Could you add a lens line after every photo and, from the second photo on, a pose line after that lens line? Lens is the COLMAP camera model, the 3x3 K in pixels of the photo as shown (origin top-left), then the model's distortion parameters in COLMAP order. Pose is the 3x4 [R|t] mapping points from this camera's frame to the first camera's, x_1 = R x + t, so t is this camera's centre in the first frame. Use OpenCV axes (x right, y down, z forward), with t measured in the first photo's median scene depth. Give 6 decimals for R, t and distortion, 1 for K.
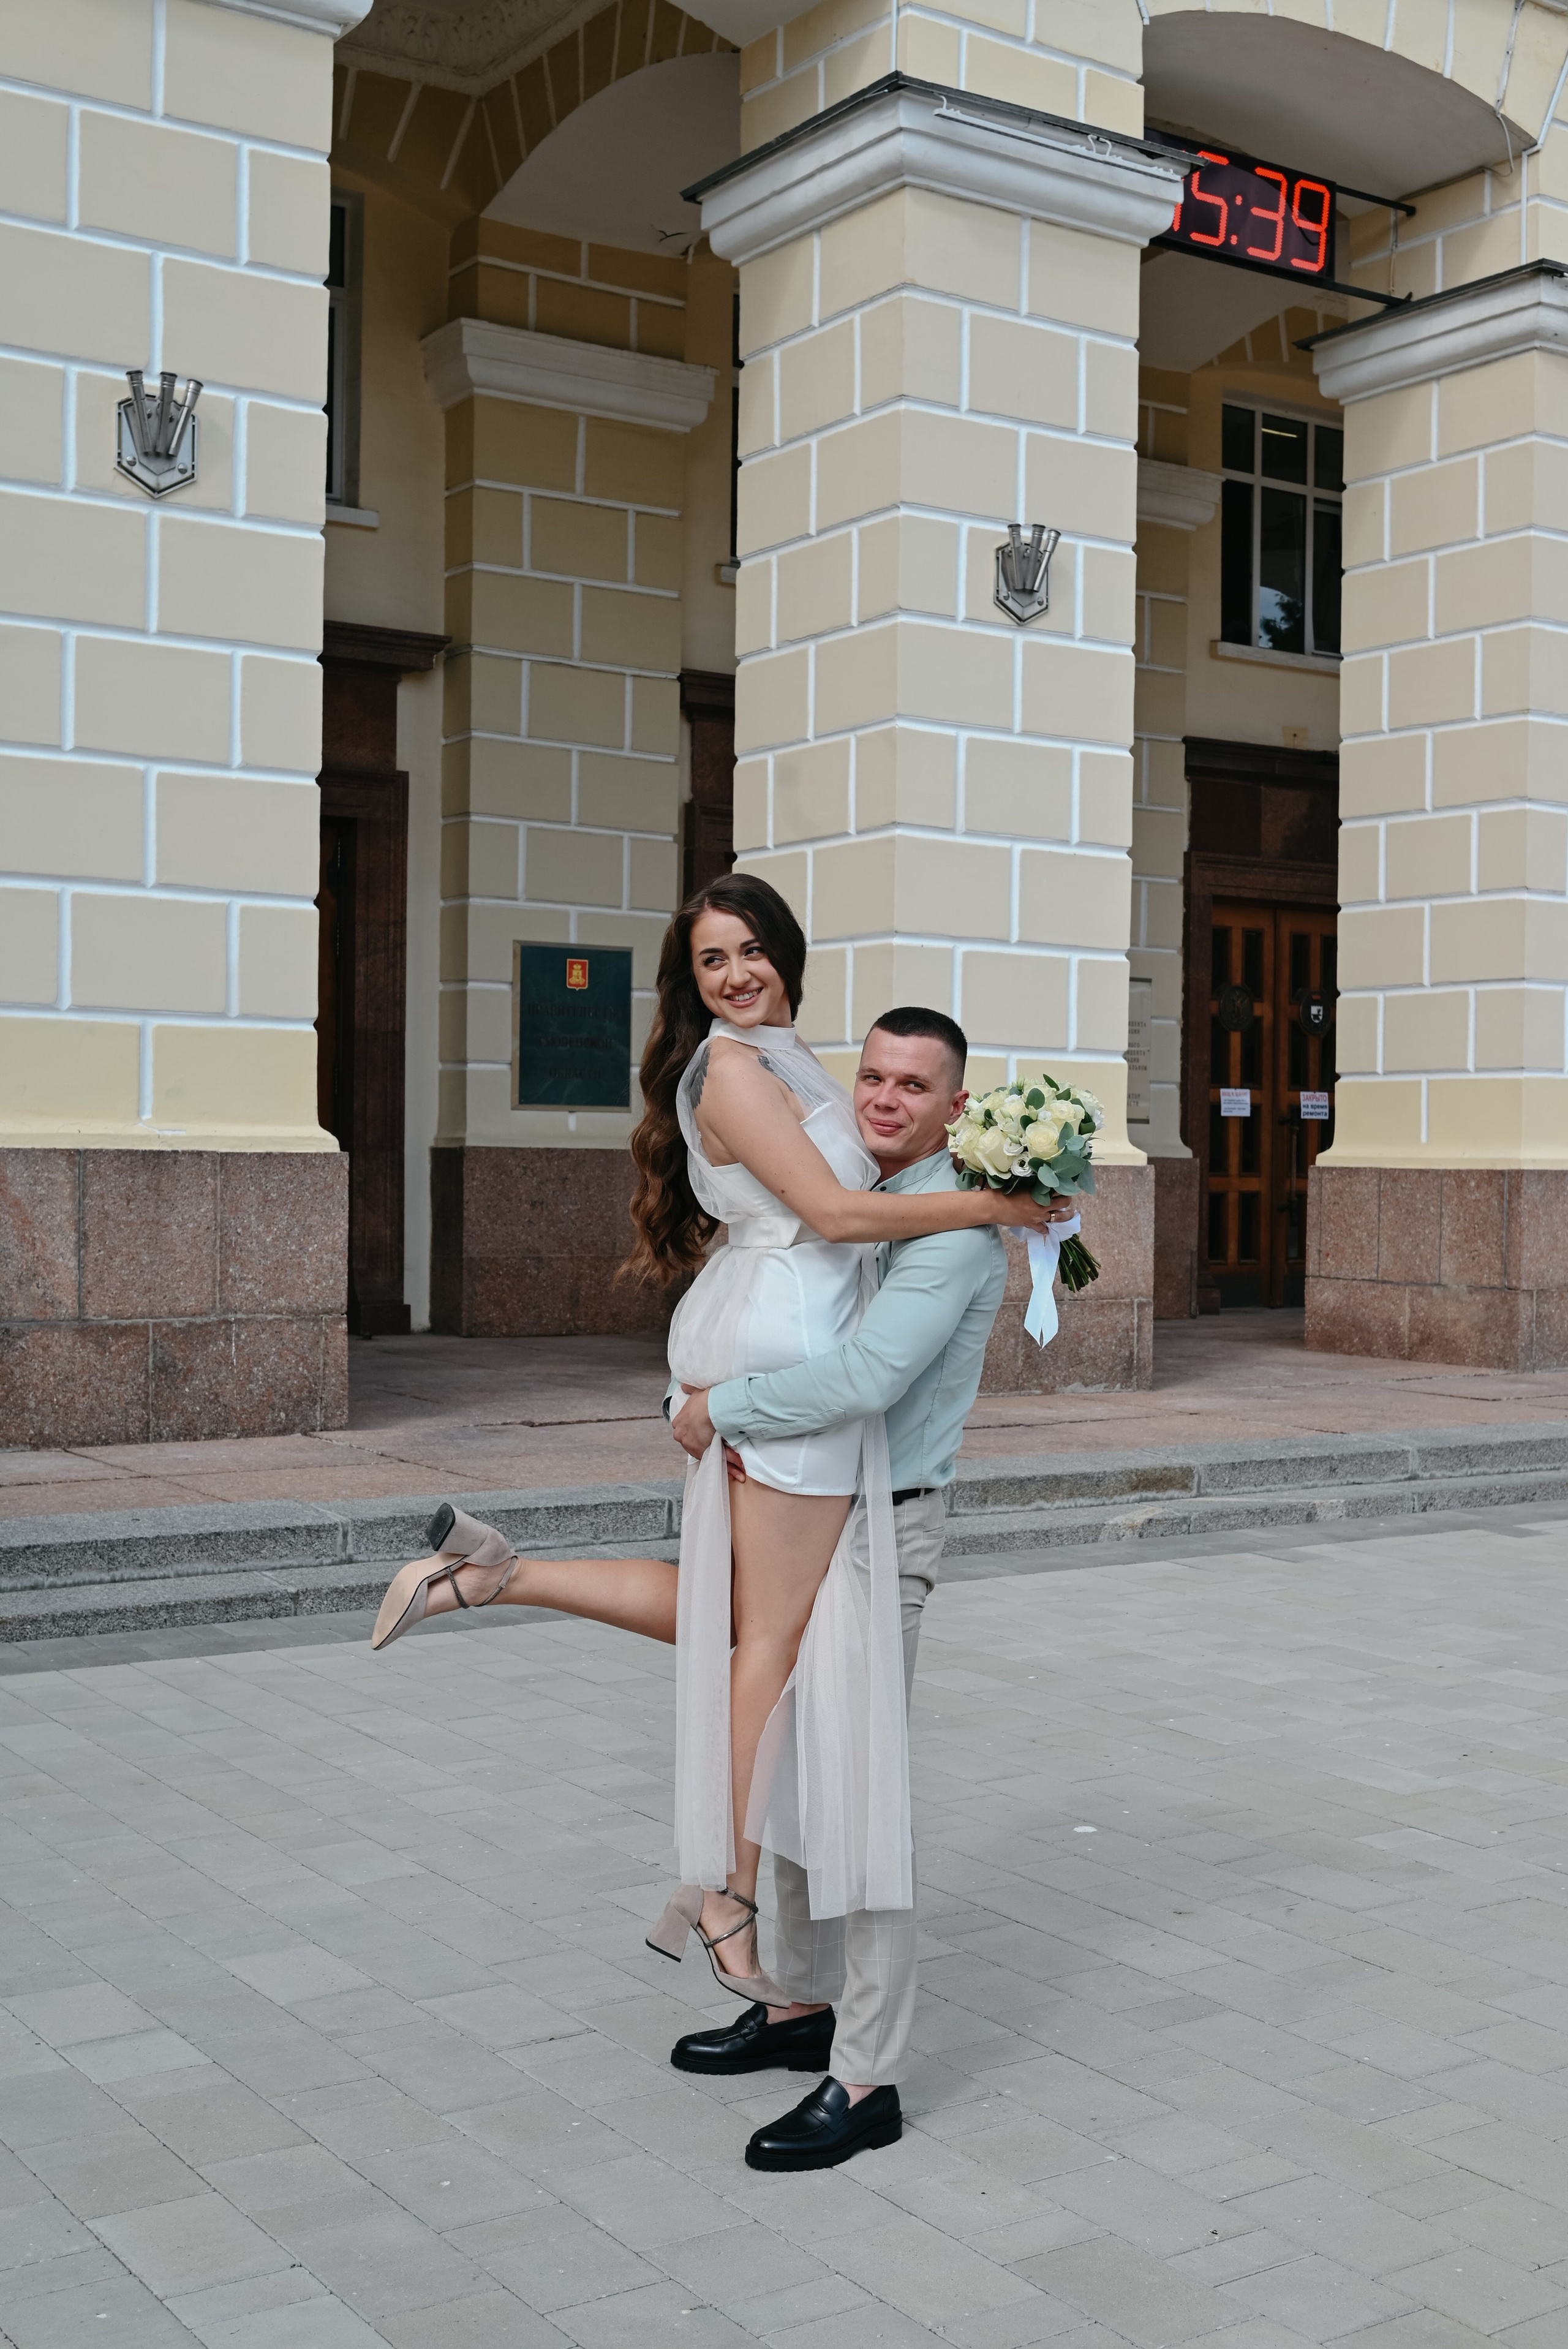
lens RADIAL K [[2748.9, 0, 796.9], [0, 2748.9, 1175.6], [0, 0, 1]] dist [-0.002156, 0.012309]
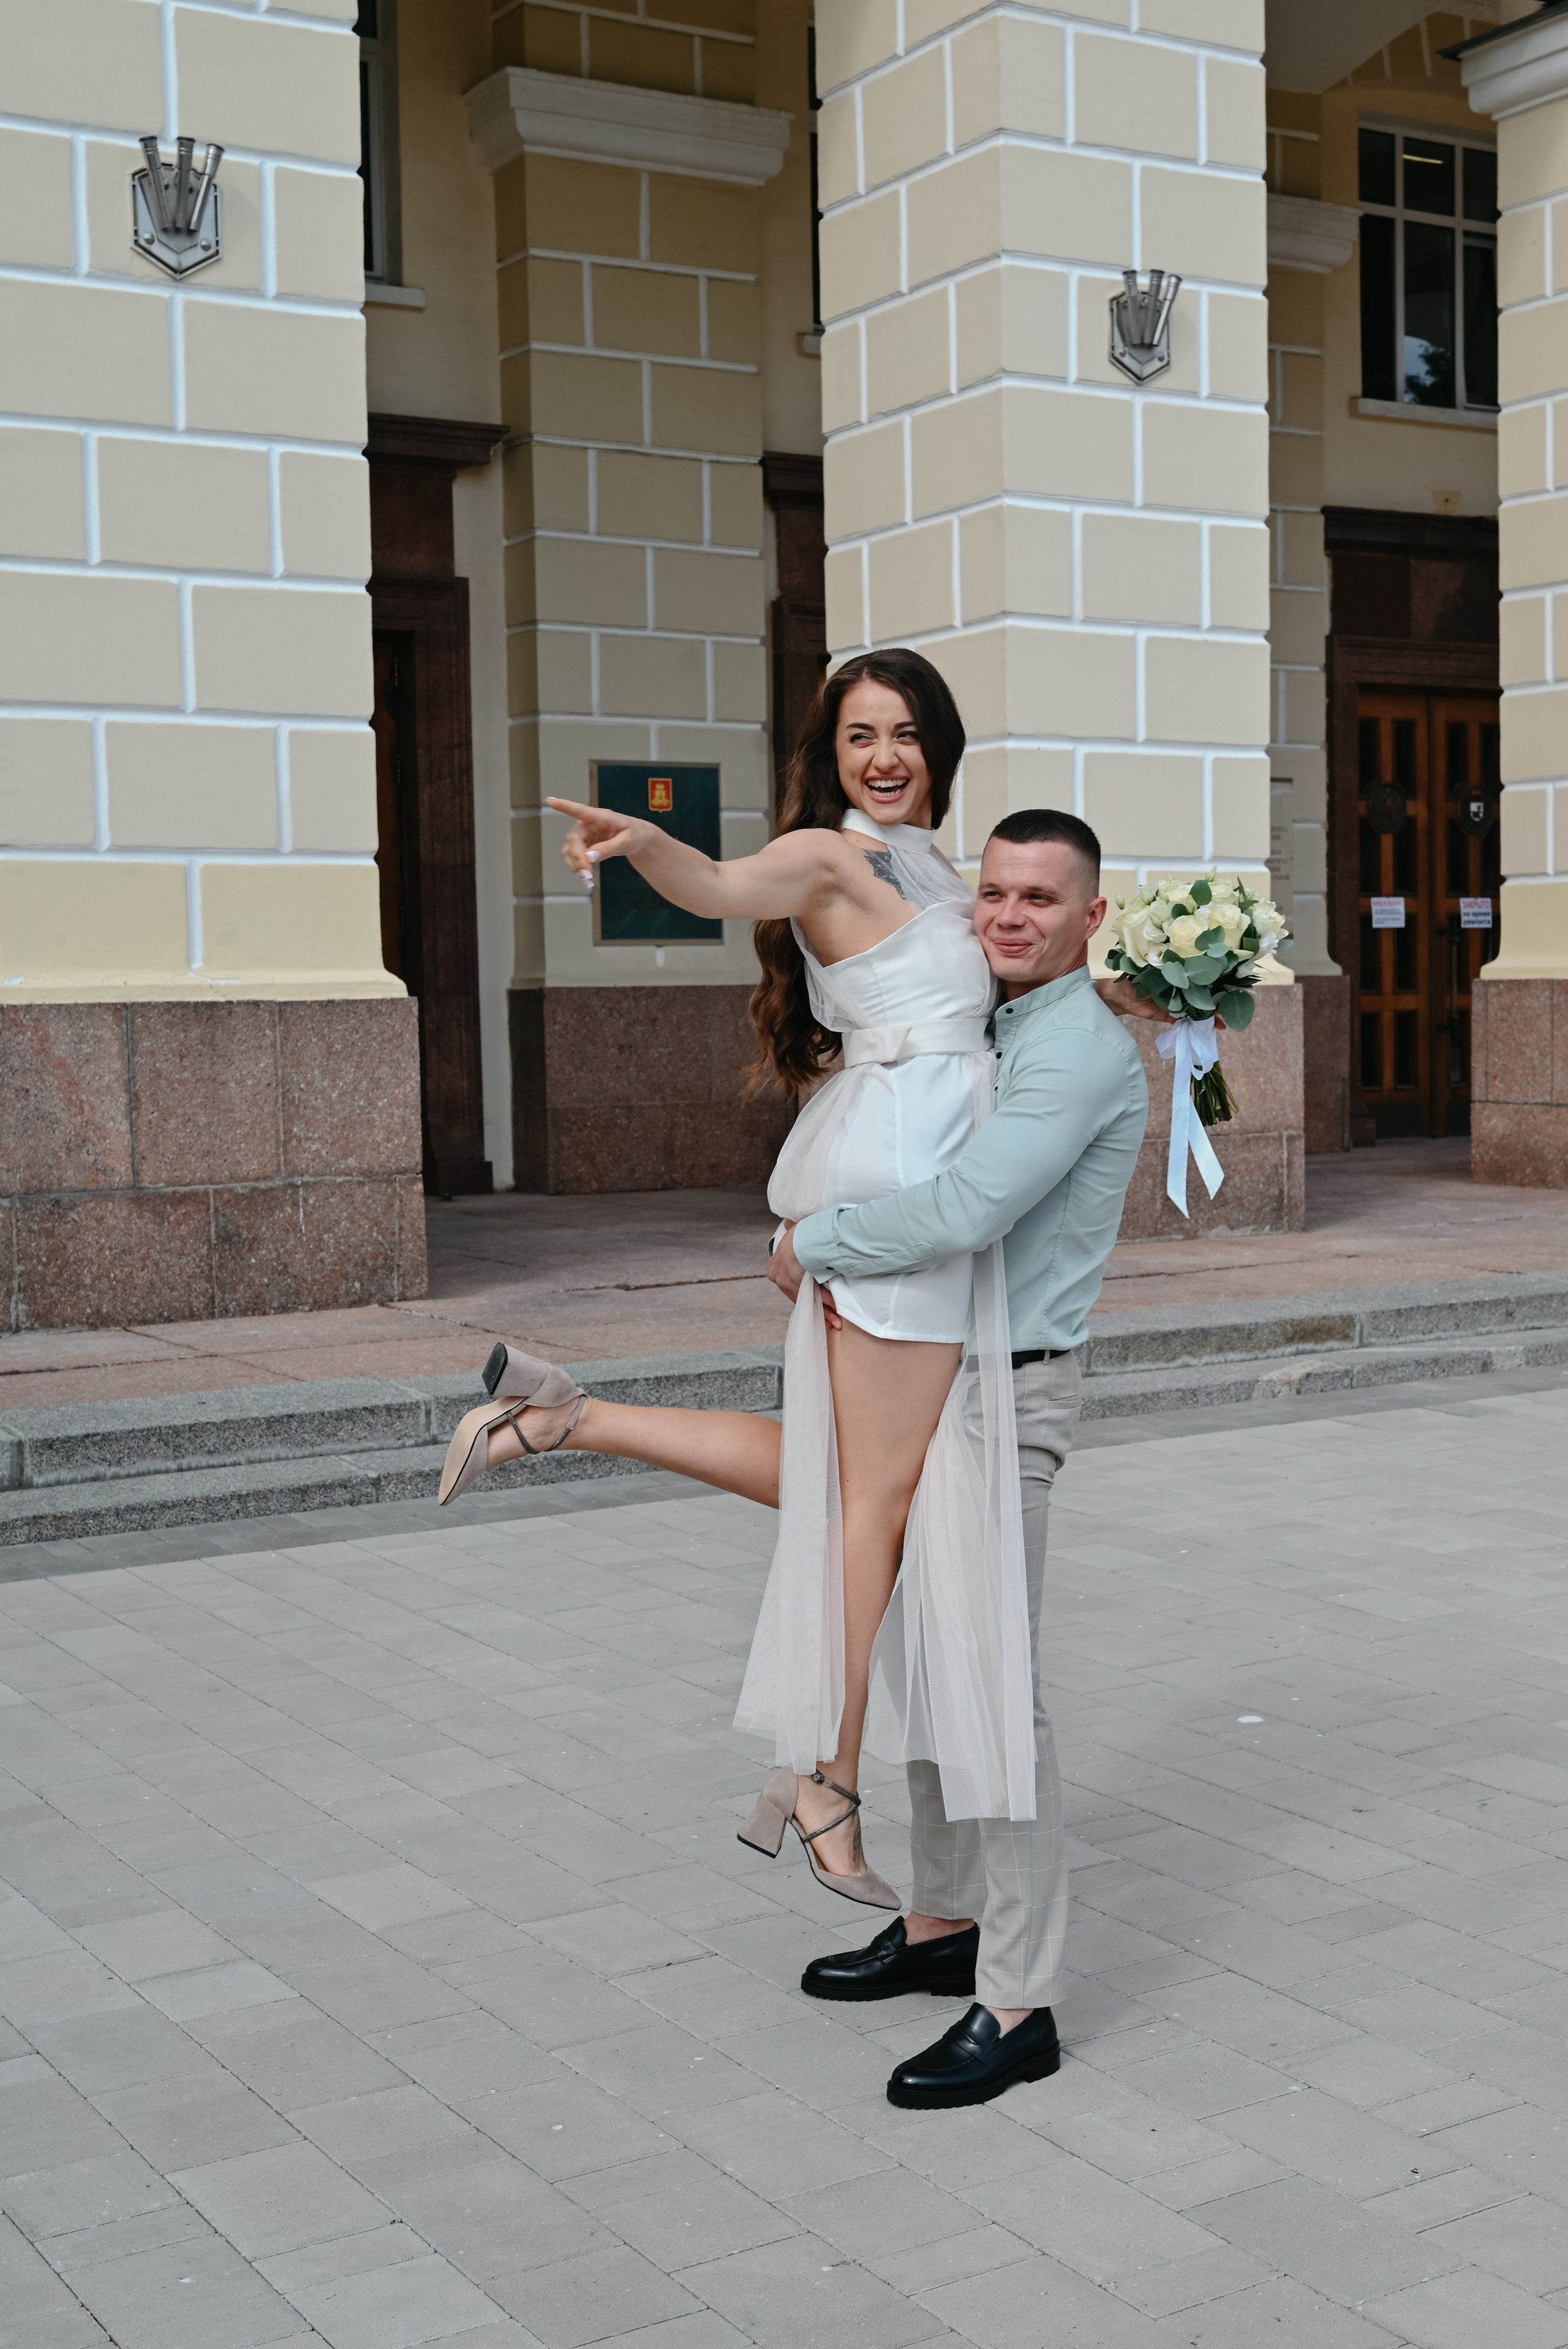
lens RADIAL K [[2965.1, 0, 768.1], [0, 2965.1, 1193.9], [0, 0, 1]] dist [-0.003961, 0.014669]
pose [[0.998446, -0.028496, -0.047884, -0.001008], [0.031377, 0.997672, 0.060553, 0.000810], [0.046047, -0.061962, 0.997016, 0.016804]]
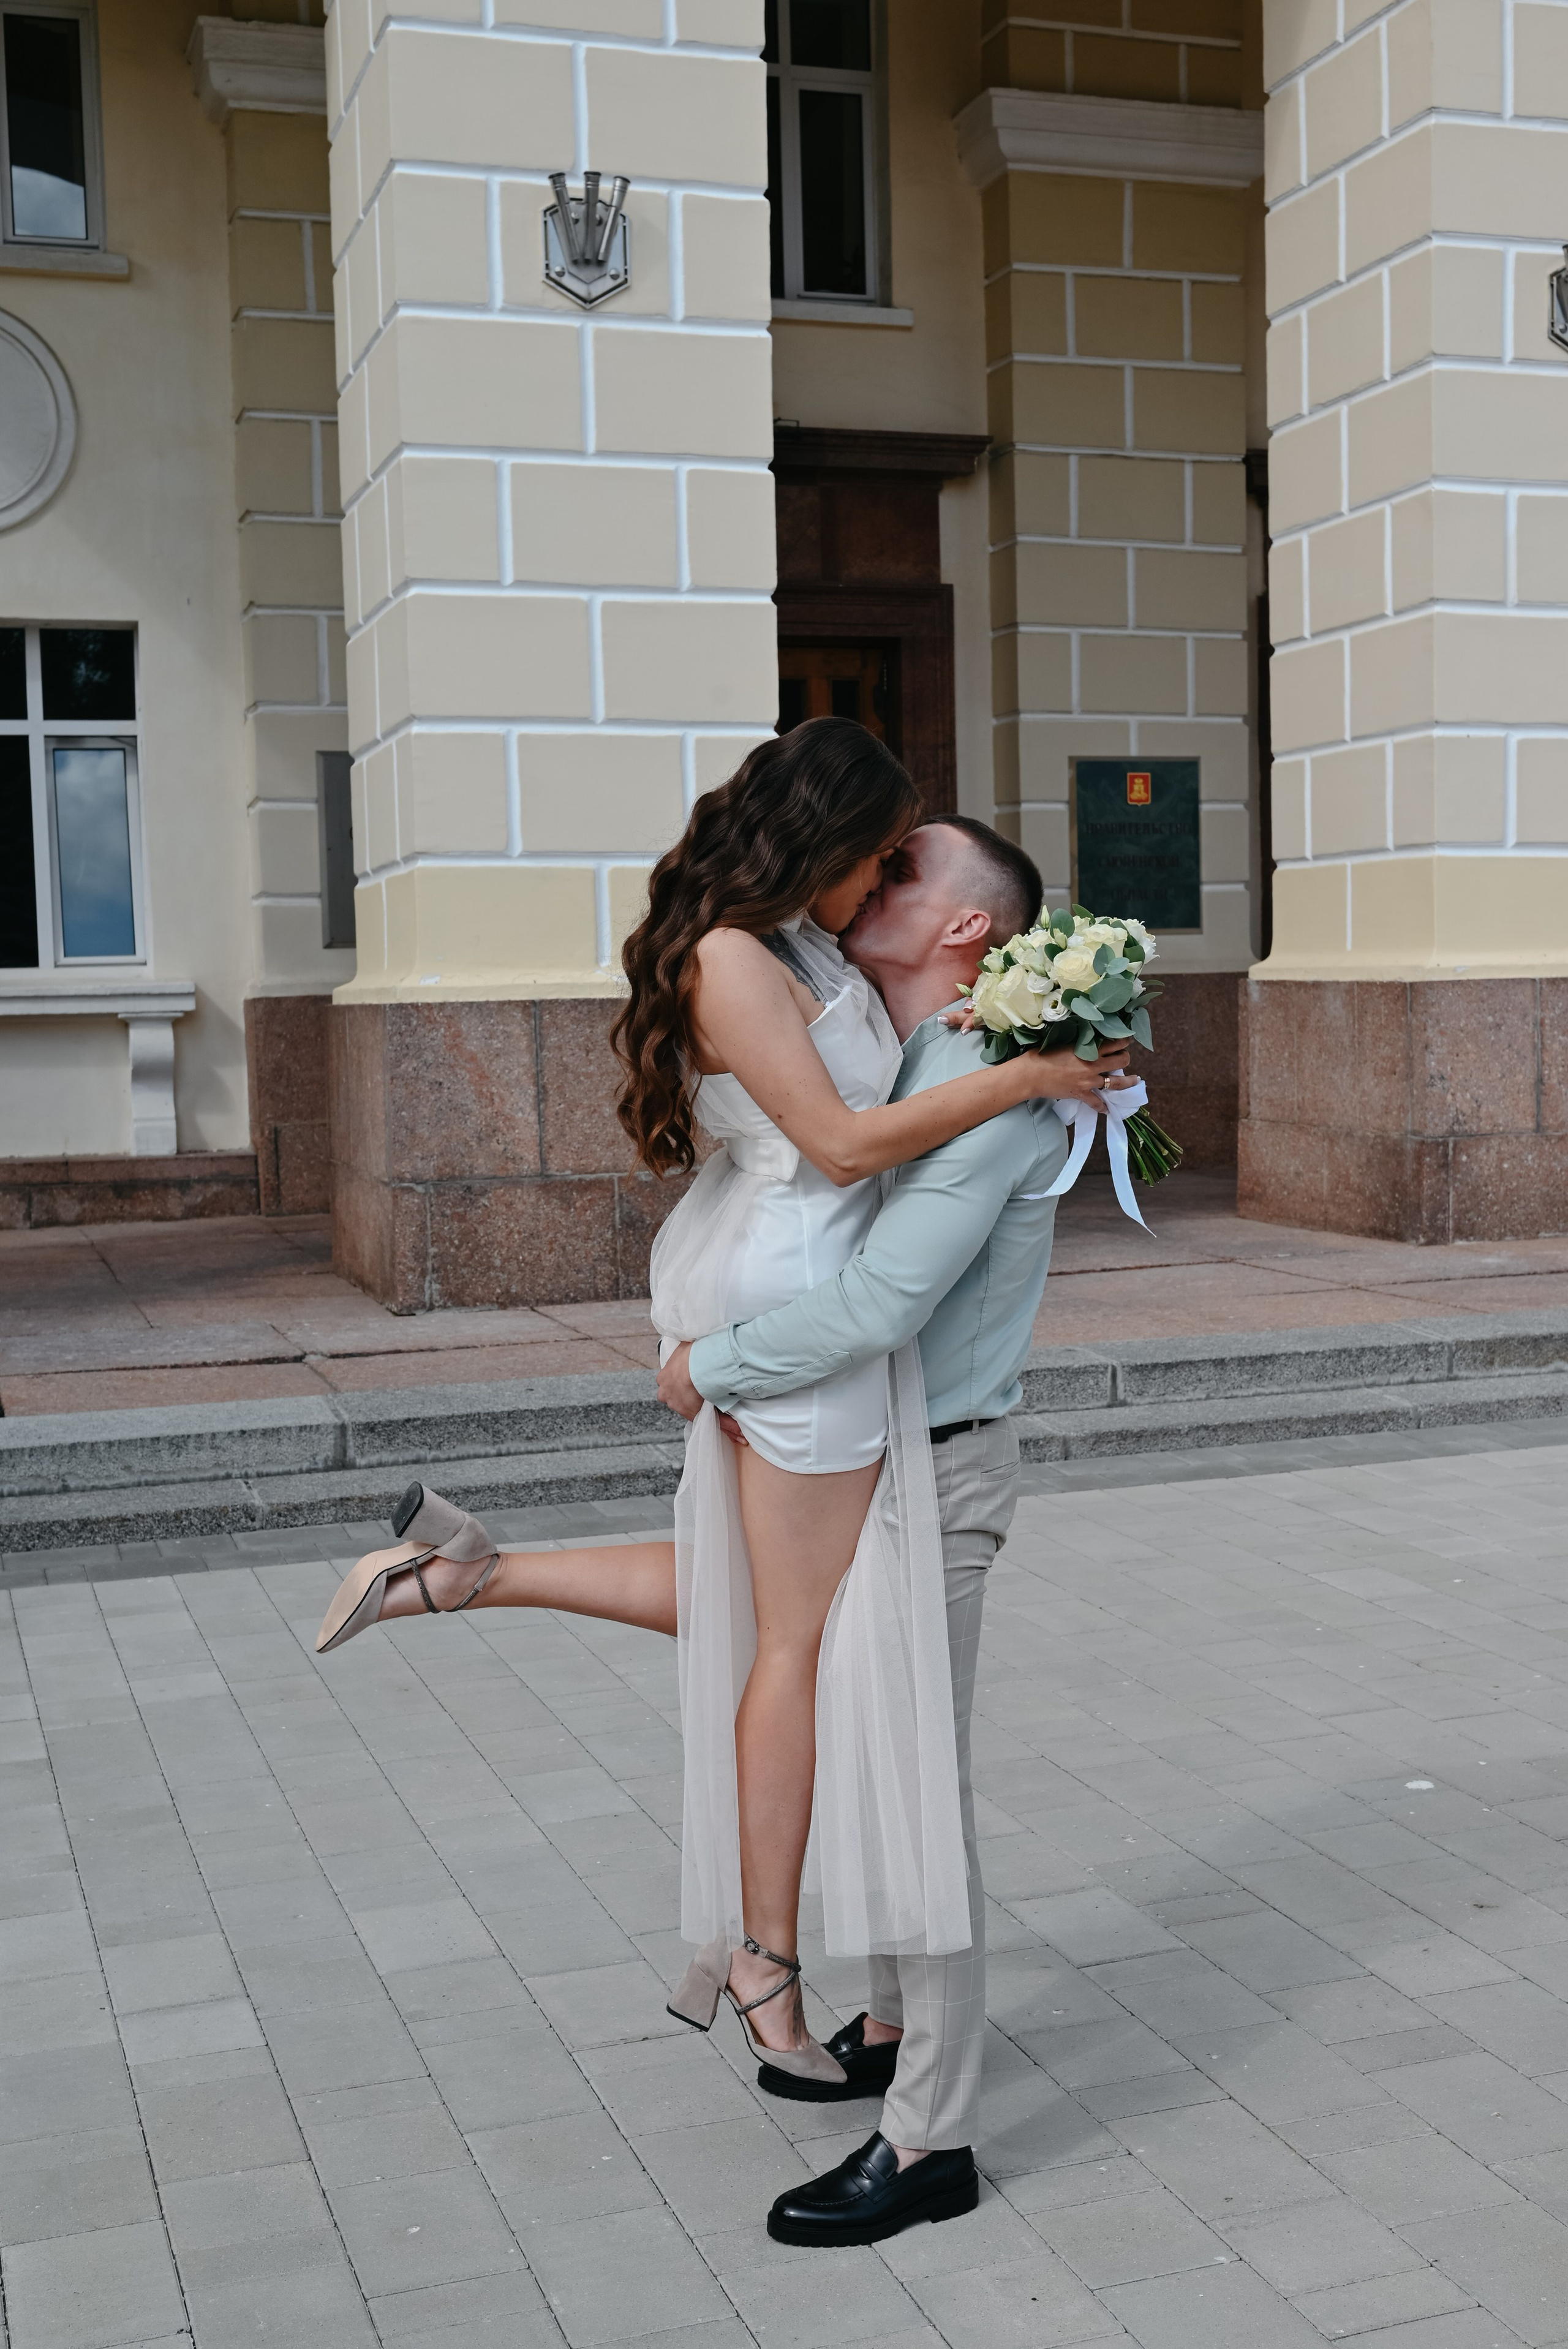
lens RADIAL K [[2736.9, 0, 783.2], [0, 2736.9, 1201.3], [0, 0, 1]] dist [-0.004160, 0.016275]
pose [[0.963404, -0.015482, -0.267606, 0.076788], [0.035285, 0.996968, 0.069352, -0.002575], [0.265721, -0.076256, 0.961029, 0.084437]]
